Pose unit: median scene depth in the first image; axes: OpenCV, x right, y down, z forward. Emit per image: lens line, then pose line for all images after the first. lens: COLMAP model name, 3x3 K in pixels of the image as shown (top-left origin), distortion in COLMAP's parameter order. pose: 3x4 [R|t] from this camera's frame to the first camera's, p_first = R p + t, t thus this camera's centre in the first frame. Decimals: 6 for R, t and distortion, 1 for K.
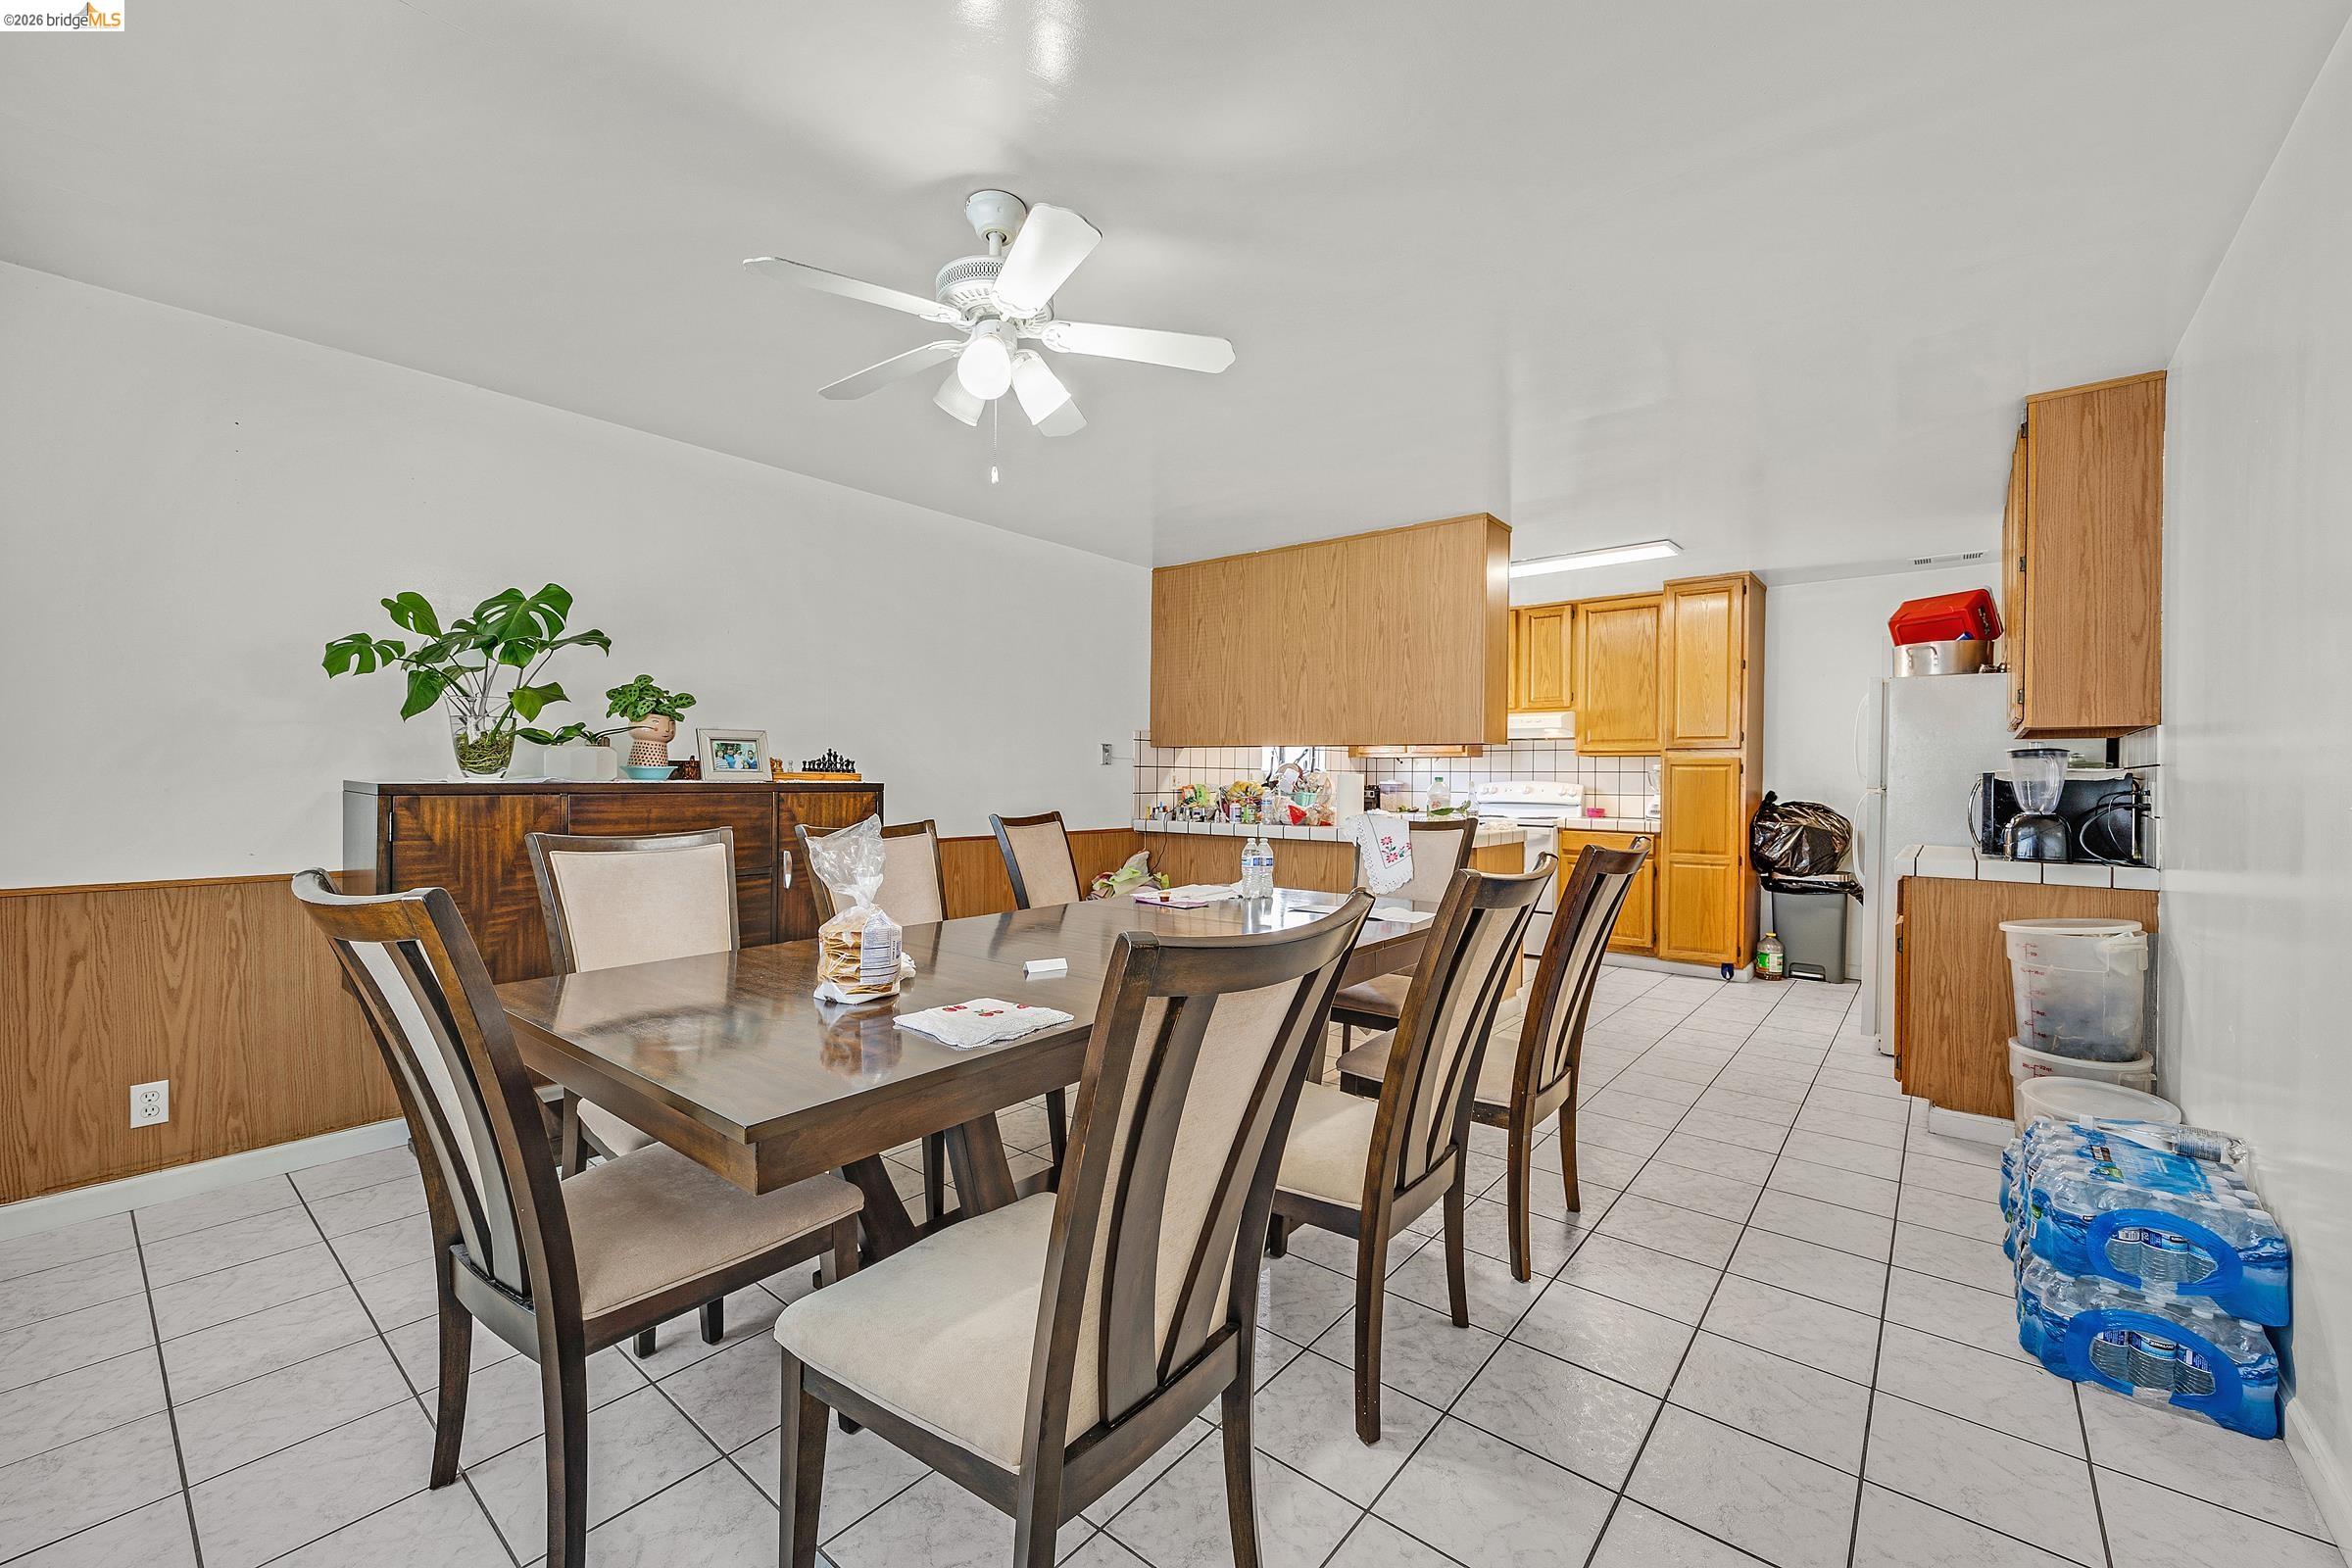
lens RADIAL K [[938.6, 0, 1177.6], [0, 938.6, 783.5], [0, 0, 1]] dist [-0.003541, -0.000425]
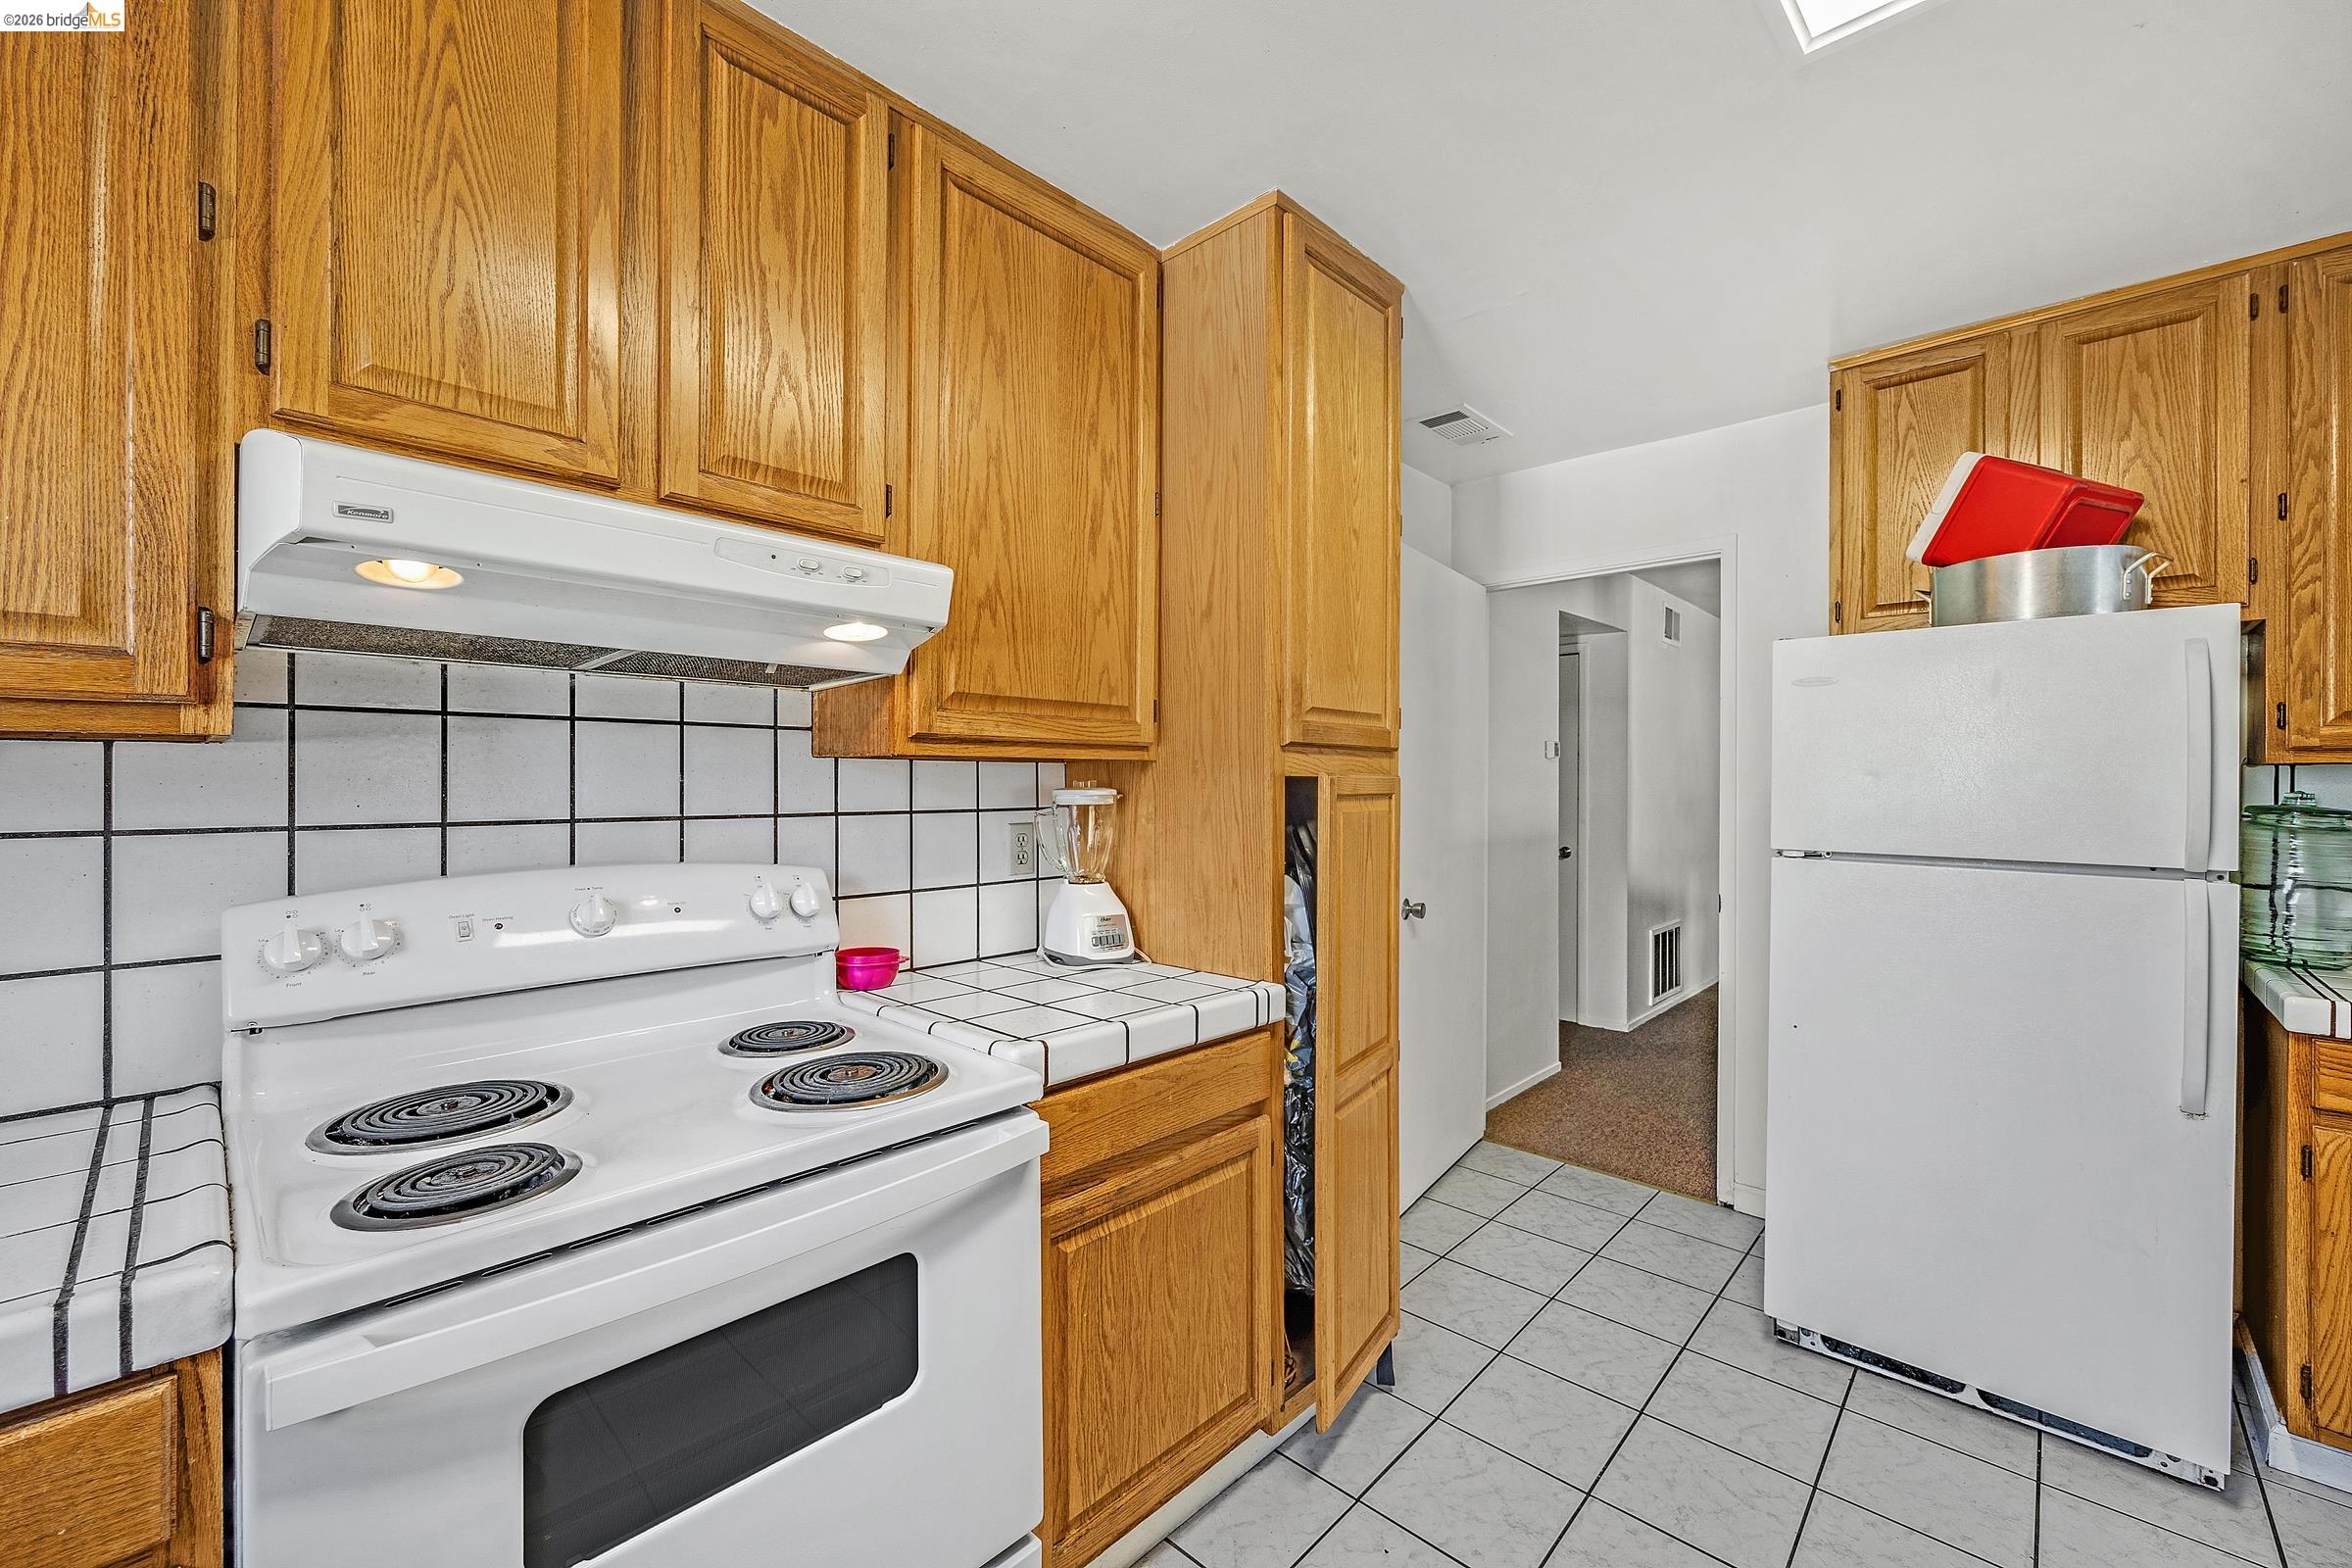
lens RADIAL K [[938.6, 0, 1179.1], [0, 938.6, 770.2], [0, 0, 1]] dist [-0.003541, -0.000425]
pose [[0.057535, -0.004275, 0.998334, 0.190115], [0.003379, 0.999986, 0.004087, -0.026284], [-0.998338, 0.003138, 0.057548, 0.912238]]
